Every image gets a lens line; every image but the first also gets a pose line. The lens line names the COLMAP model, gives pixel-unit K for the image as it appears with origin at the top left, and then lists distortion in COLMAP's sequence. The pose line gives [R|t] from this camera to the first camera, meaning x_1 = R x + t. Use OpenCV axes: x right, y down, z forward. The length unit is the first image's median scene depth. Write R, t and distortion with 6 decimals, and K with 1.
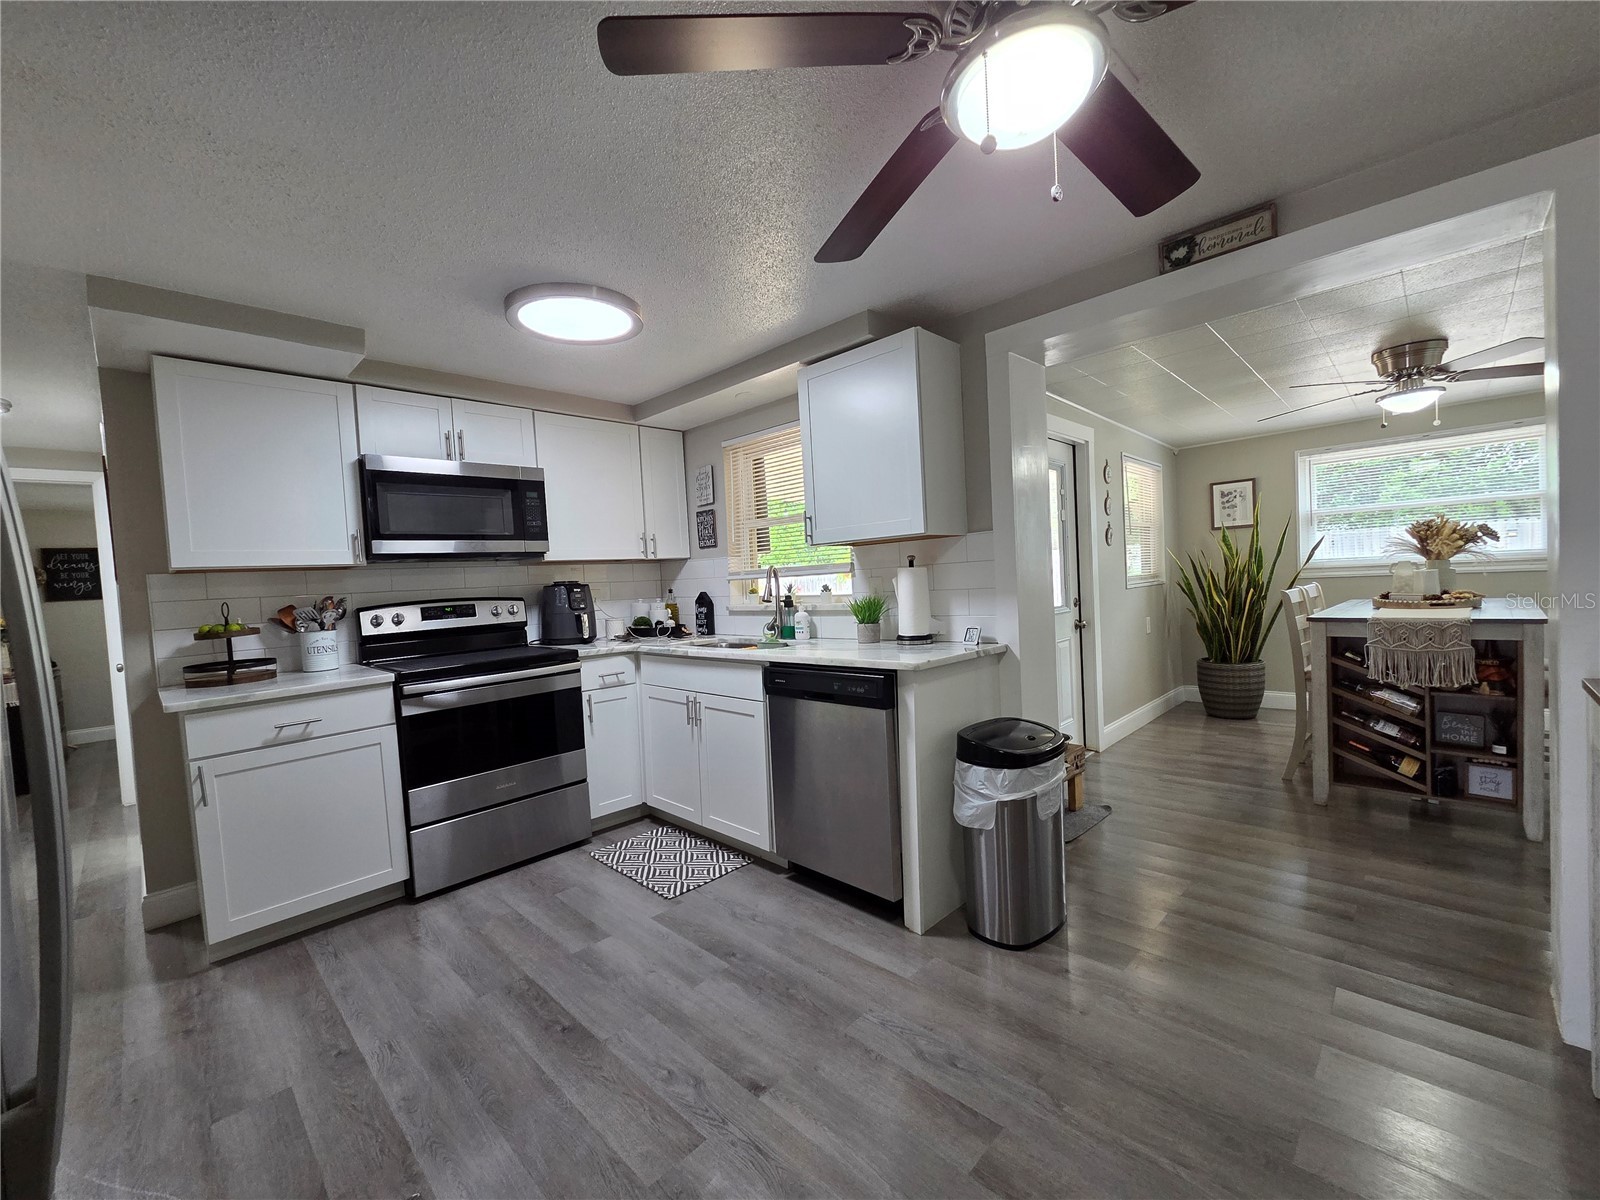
lens RADIAL K [[653.7, 0, 788.4], [0, 653.7, 605.6], [0, 0, 1]] dist [0.004617, -0.000303]
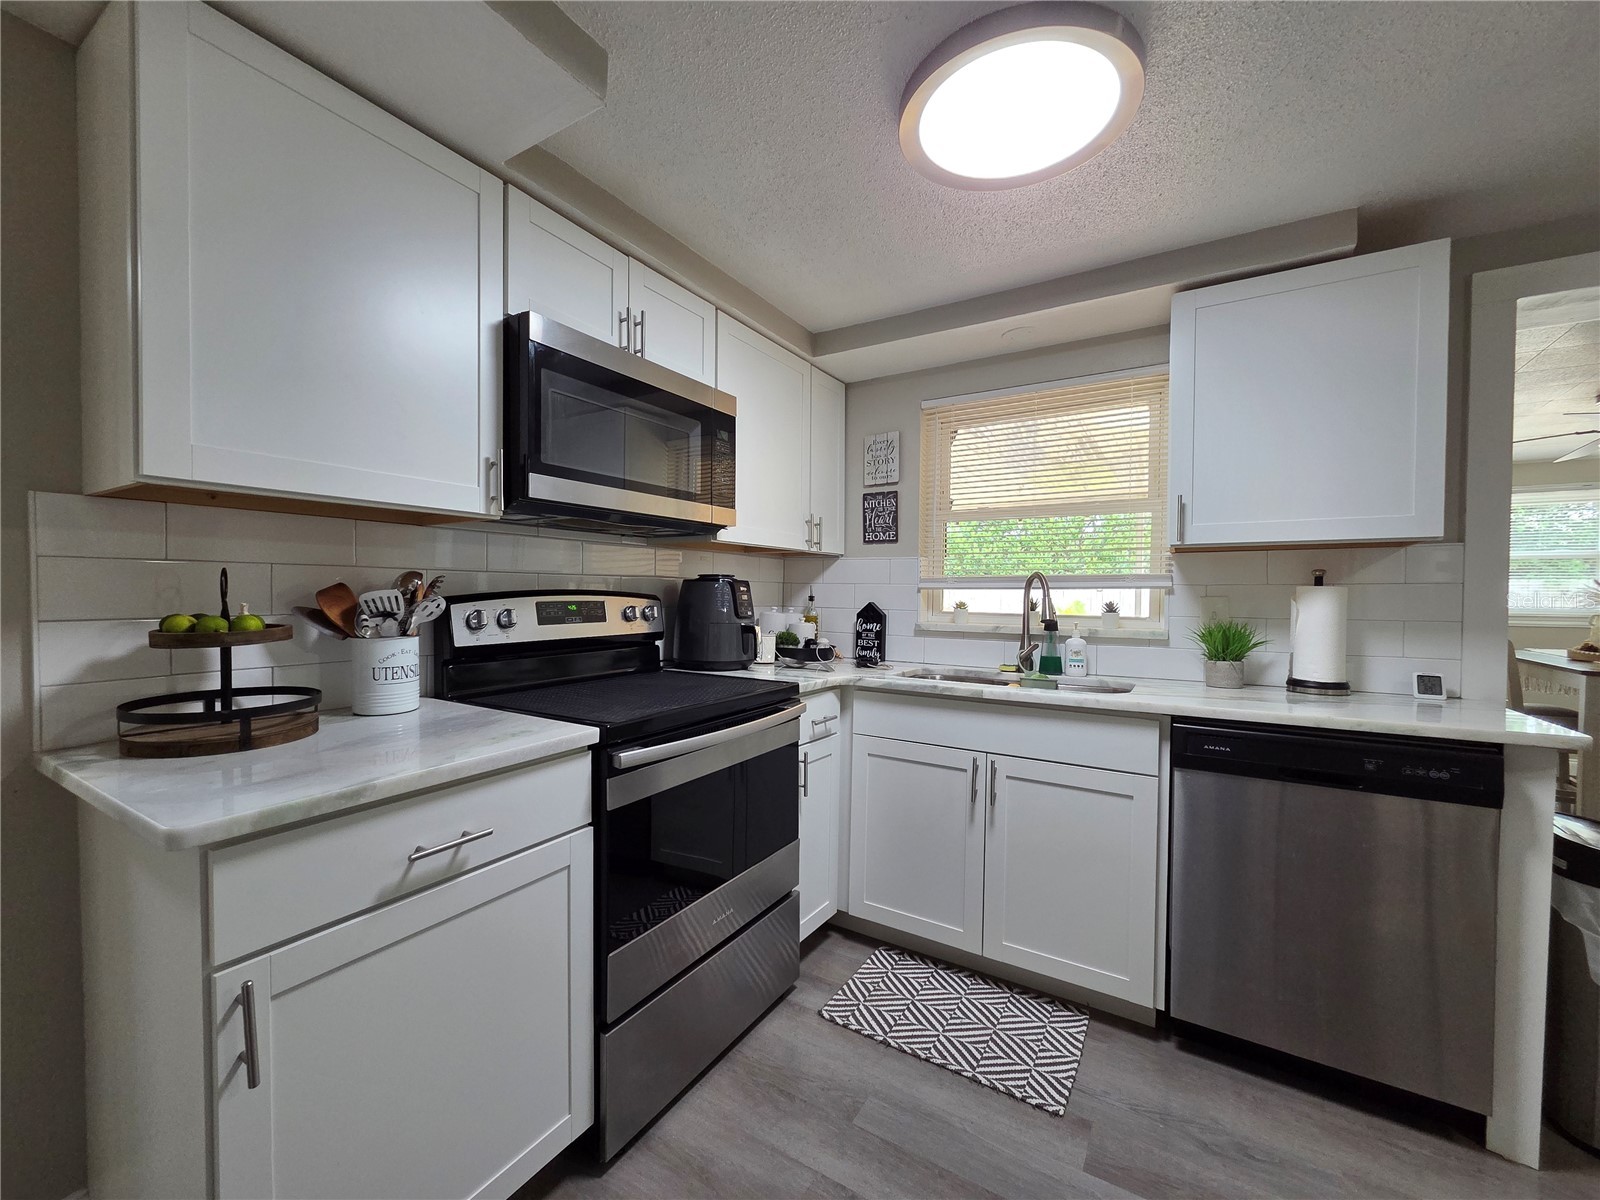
lens RADIAL K [[653.7, 0, 786.6], [0, 653.7, 605.7], [0, 0, 1]] dist [0.004617, -0.000303]
pose [[0.973224, 0.056465, 0.222814, -0.489072], [-0.050580, 0.998206, -0.032033, 0.014200], [-0.224223, 0.019905, 0.974335, 0.390471]]
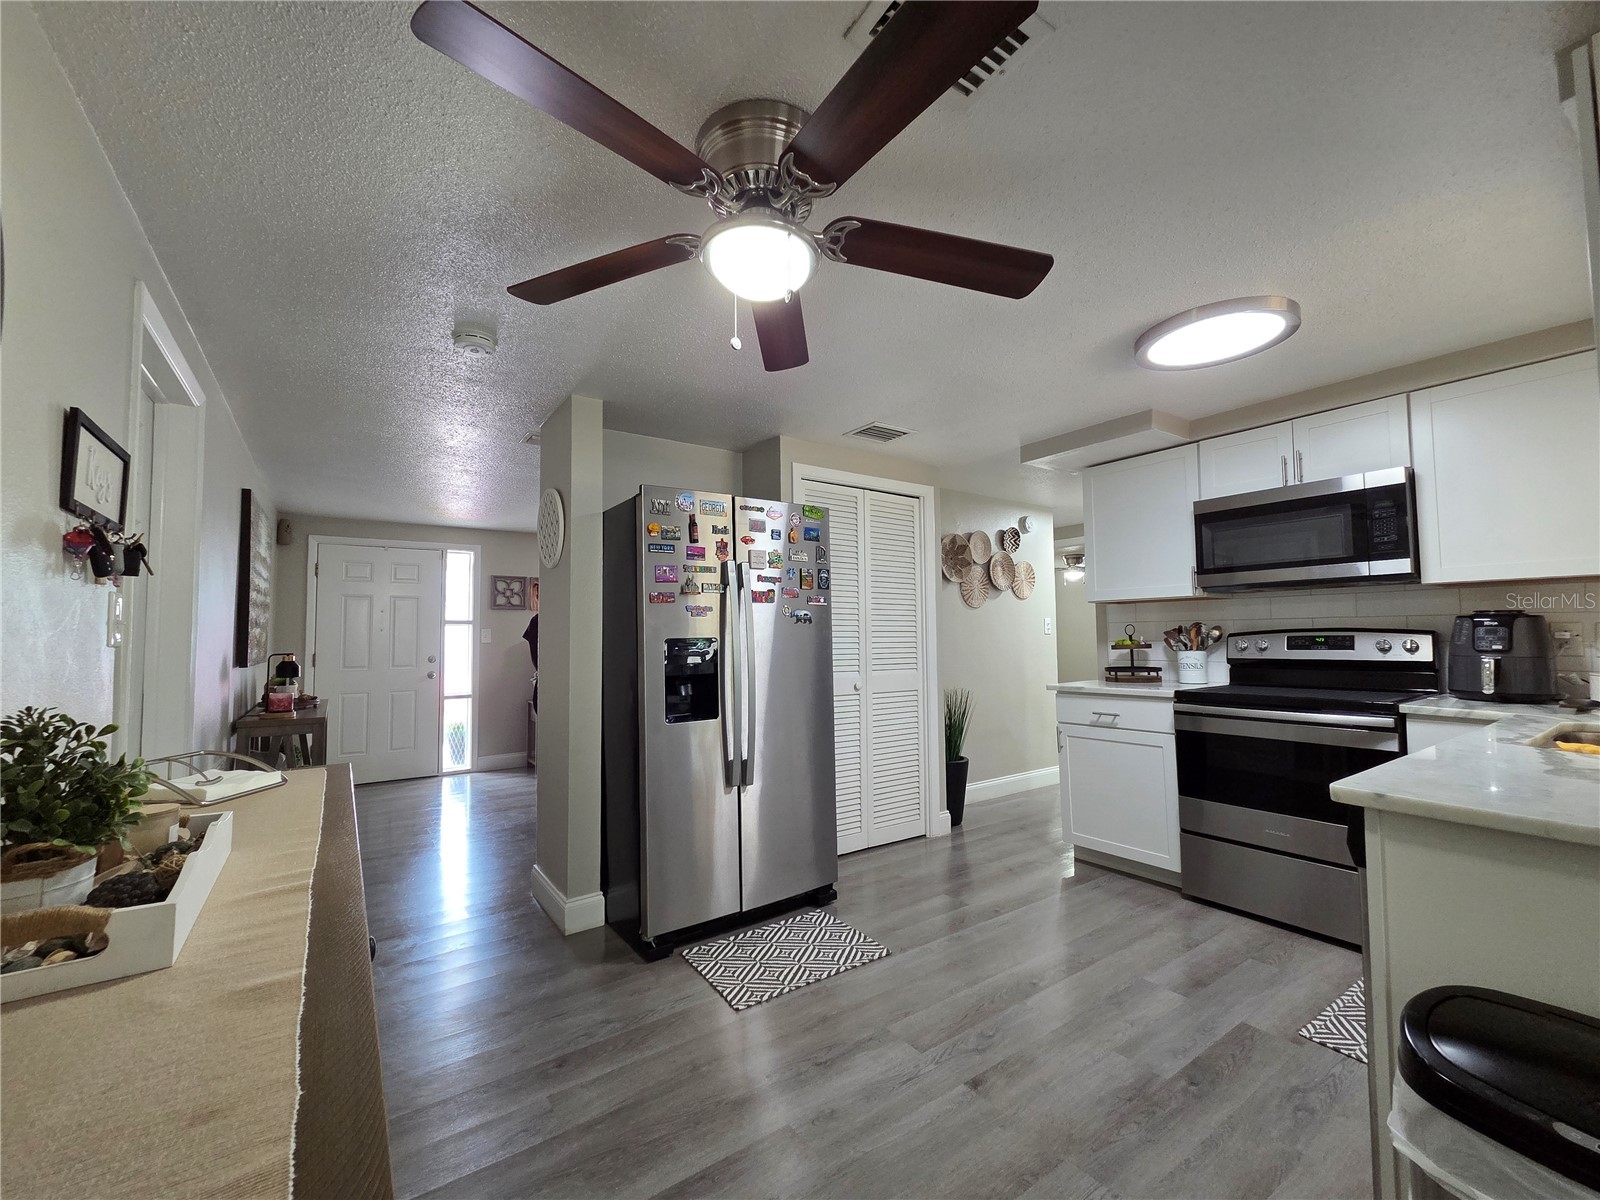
lens RADIAL K [[653.7, 0, 787.5], [0, 653.7, 603.7], [0, 0, 1]] dist [0.004617, -0.000303]
pose [[-0.184900, 0.007144, -0.982731, 0.568623], [-0.020270, 0.999733, 0.011082, -0.042783], [0.982548, 0.021969, -0.184706, 0.454185]]
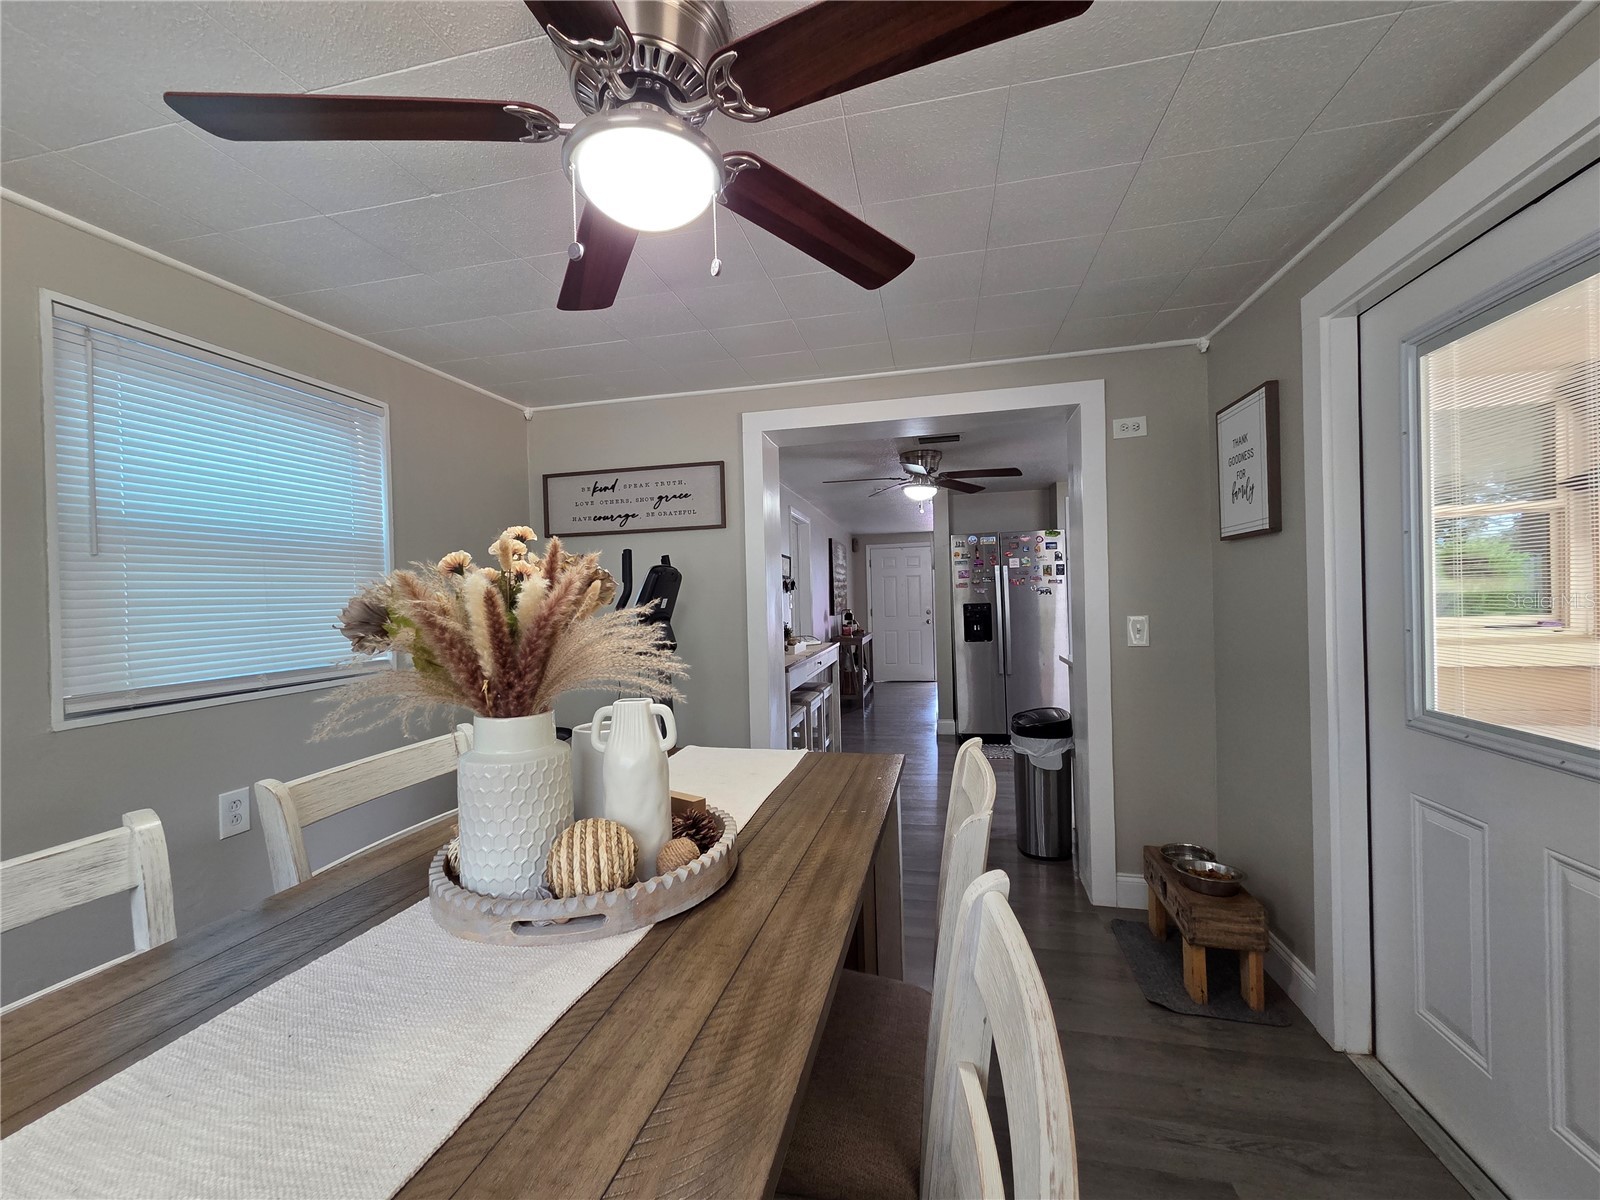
lens RADIAL K [[653.7, 0, 789.5], [0, 653.7, 604.8], [0, 0, 1]] dist [0.004617, -0.000303]
pose [[-0.842103, 0.082135, -0.533025, 1.163718], [0.051843, 0.996086, 0.071585, -0.138873], [0.536819, 0.032648, -0.843066, 1.423750]]
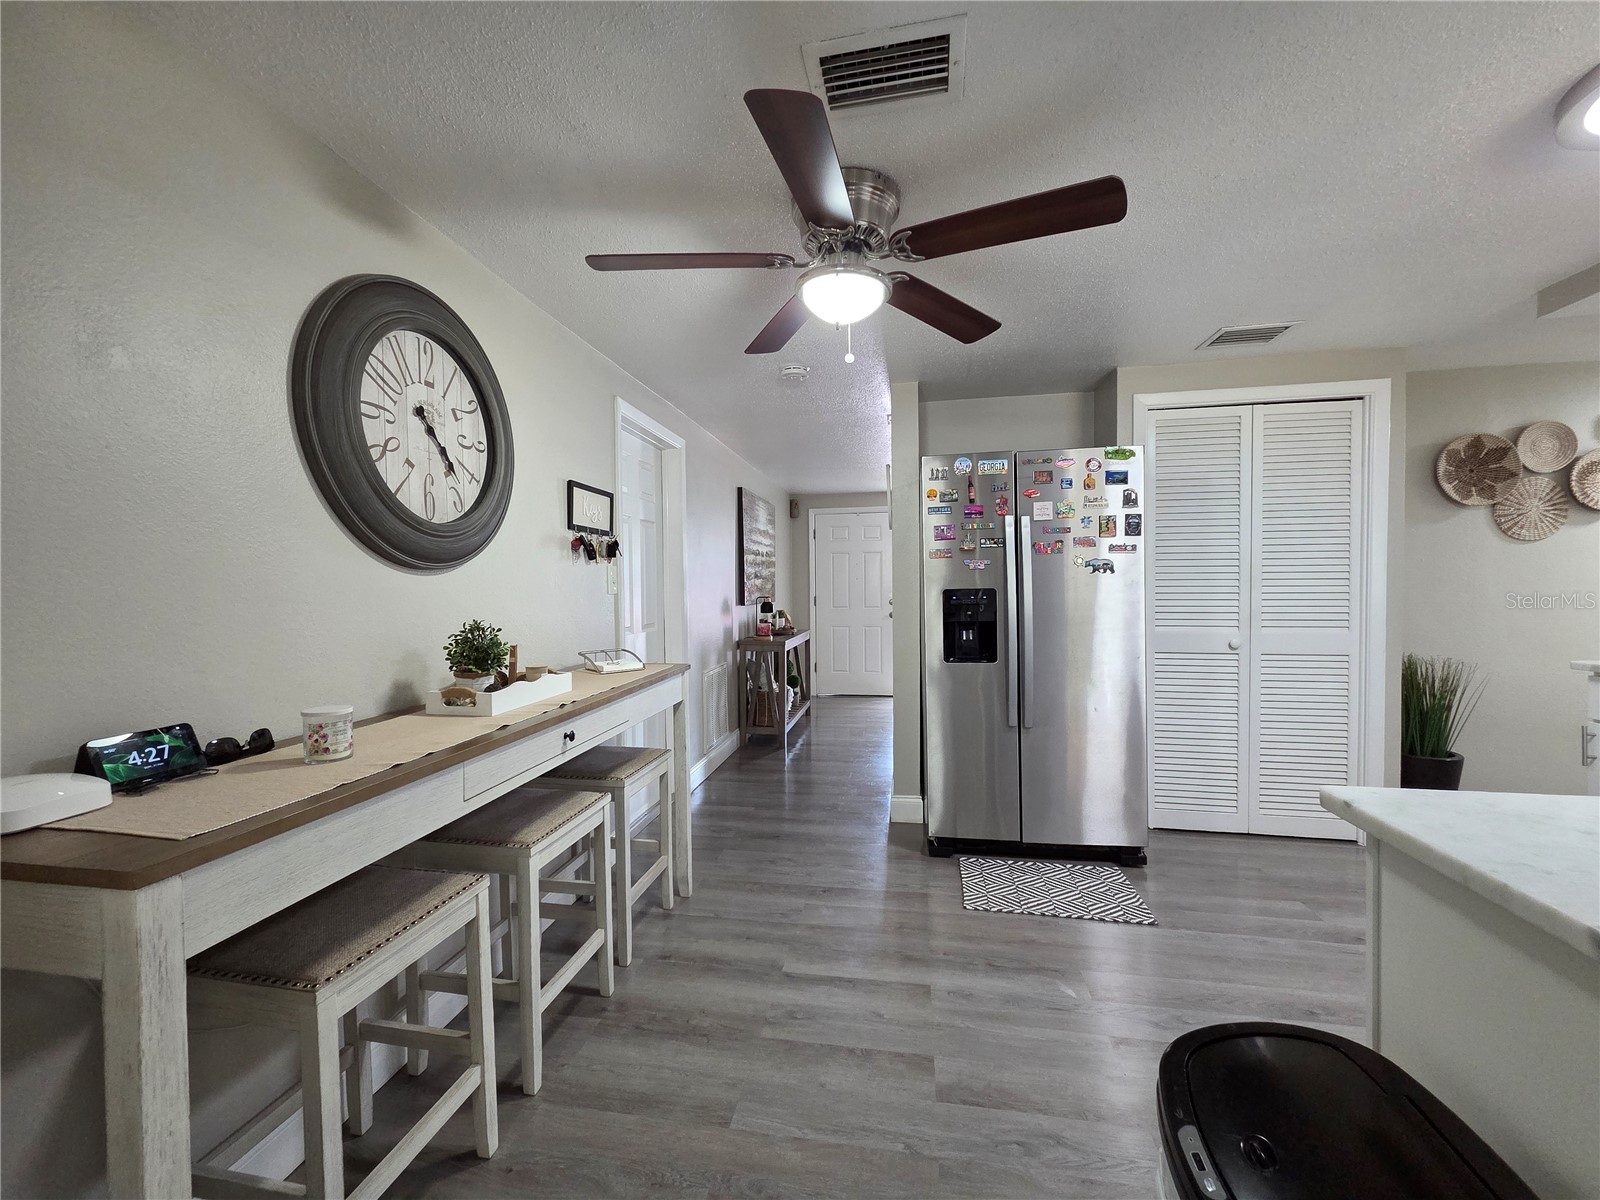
lens RADIAL K [[653.7, 0, 787.5], [0, 653.7, 603.2], [0, 0, 1]] dist [0.004617, -0.000303]
pose [[-0.823503, 0.079002, -0.561784, 0.505527], [0.032977, 0.995248, 0.091619, -0.060684], [0.566352, 0.056922, -0.822195, 0.802914]]
